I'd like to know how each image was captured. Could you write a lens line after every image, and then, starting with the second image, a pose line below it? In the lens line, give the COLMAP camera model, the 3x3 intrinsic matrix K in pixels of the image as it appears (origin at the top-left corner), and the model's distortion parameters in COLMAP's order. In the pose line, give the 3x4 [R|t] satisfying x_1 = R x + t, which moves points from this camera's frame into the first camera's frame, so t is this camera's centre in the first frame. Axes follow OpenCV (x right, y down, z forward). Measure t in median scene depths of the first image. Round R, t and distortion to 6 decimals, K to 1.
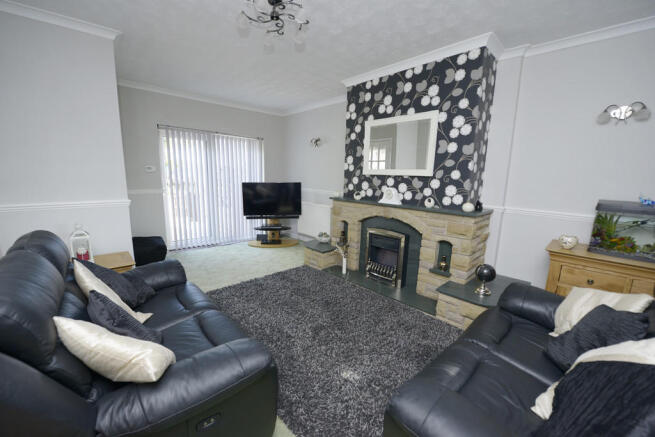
lens RADIAL K [[261.7, 0, 328.4], [0, 261.7, 218.6], [0, 0, 1]] dist [-0.000434, -0.000135]
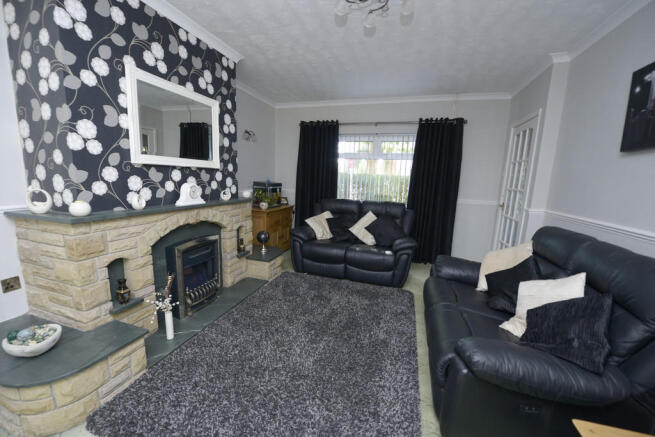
lens RADIAL K [[261.7, 0, 327.9], [0, 261.7, 219.9], [0, 0, 1]] dist [-0.000434, -0.000135]
pose [[-0.468261, -0.180754, 0.864904, -0.621015], [0.103844, 0.960811, 0.257019, -0.169983], [-0.877467, 0.210168, -0.431140, 1.005726]]
